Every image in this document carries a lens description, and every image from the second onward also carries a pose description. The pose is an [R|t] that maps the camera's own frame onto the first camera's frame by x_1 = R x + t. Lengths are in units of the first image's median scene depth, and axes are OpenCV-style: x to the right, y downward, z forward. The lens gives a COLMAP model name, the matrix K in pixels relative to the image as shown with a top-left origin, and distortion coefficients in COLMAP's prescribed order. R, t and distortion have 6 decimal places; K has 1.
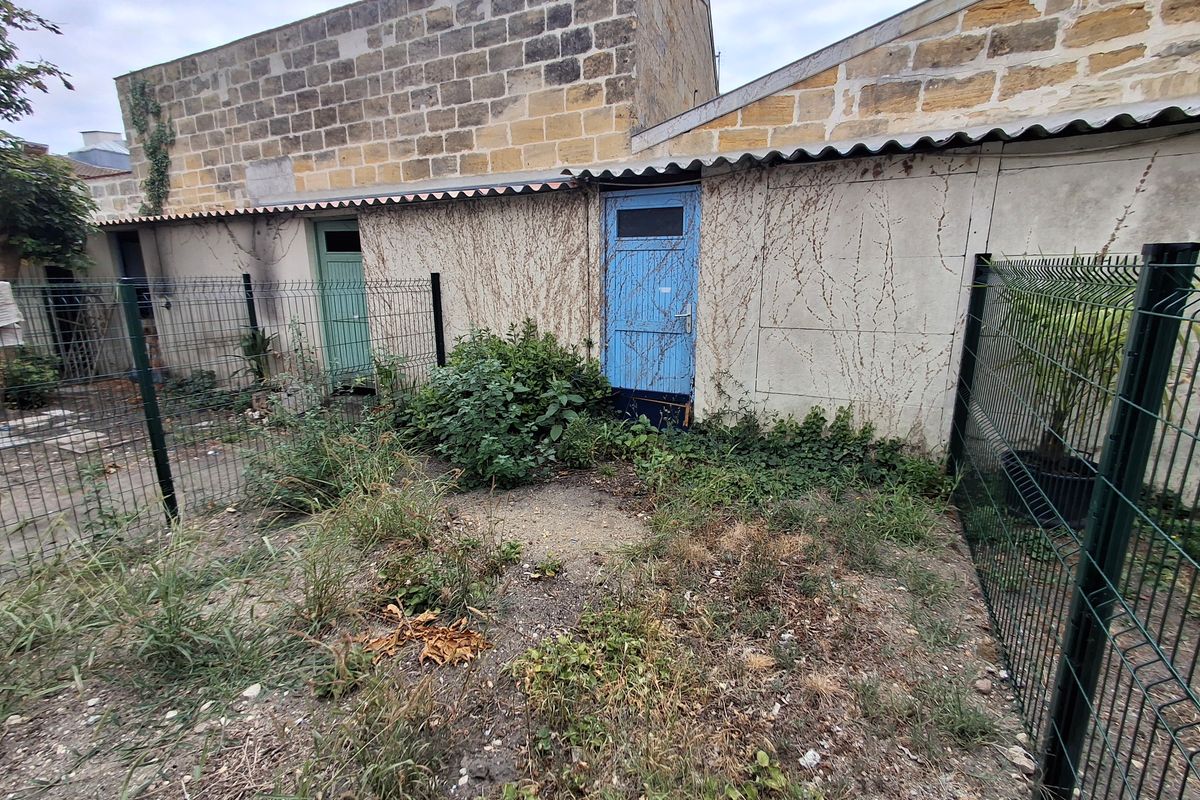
lens RADIAL K [[547.2, 0, 597.6], [0, 547.2, 398.1], [0, 0, 1]] dist [-0.001045, 0.007581]
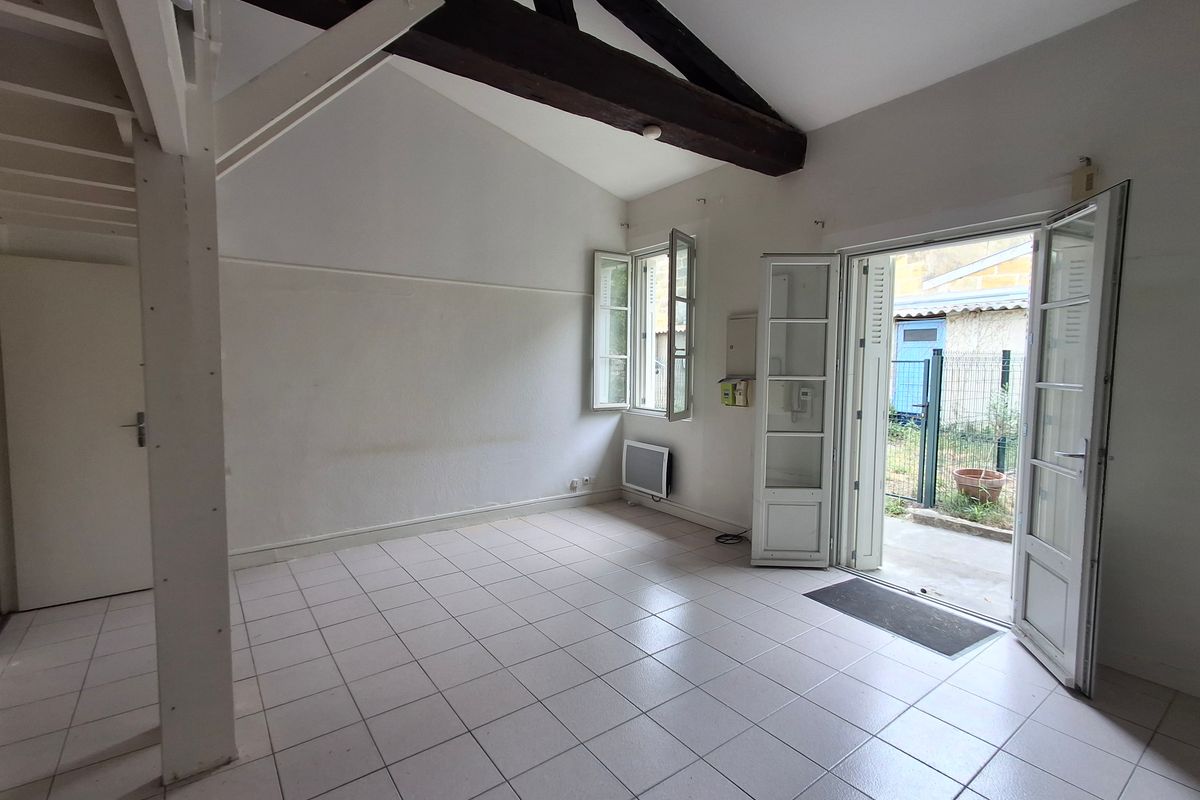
lens RADIAL K [[547.2, 0, 597.6], [0, 547.2, 398.1], [0, 0, 1]] dist [-0.001045, 0.007581]
pose [[0.867866, 0.045226, -0.494736, 0.072525], [-0.124342, 0.983926, -0.128176, 0.387415], [0.480987, 0.172756, 0.859539, -1.534050]]
